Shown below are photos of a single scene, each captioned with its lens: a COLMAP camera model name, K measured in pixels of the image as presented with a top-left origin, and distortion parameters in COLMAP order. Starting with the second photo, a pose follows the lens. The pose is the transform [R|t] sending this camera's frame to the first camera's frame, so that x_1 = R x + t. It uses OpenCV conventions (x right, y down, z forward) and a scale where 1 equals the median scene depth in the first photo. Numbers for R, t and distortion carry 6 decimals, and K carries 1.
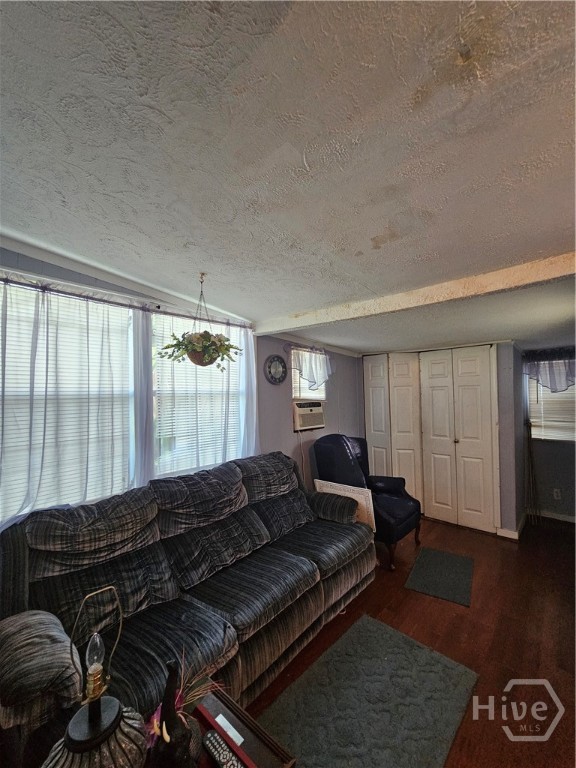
lens RADIAL K [[316.2, 0, 288.3], [0, 316.2, 388.5], [0, 0, 1]] dist [-0.004817, 0.001905]
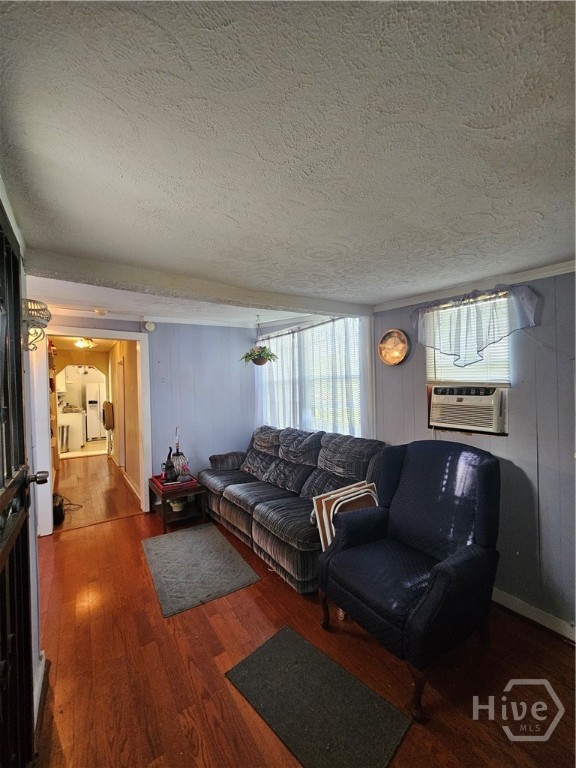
lens RADIAL K [[316.2, 0, 287.3], [0, 316.2, 384.1], [0, 0, 1]] dist [-0.004817, 0.001905]
pose [[-0.260379, 0.027071, -0.965127, 0.944796], [0.059071, 0.998181, 0.012061, 0.012660], [0.963698, -0.053871, -0.261504, 1.043138]]
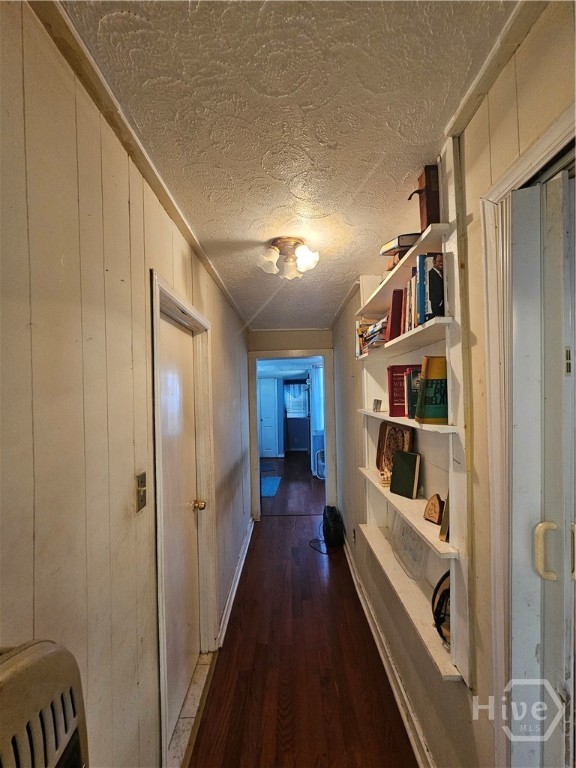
lens RADIAL K [[316.2, 0, 287.5], [0, 316.2, 383.7], [0, 0, 1]] dist [-0.004817, 0.001905]
pose [[0.762488, 0.022714, 0.646604, -0.930676], [-0.004397, 0.999542, -0.029926, -0.026799], [-0.646988, 0.019975, 0.762239, -0.984419]]
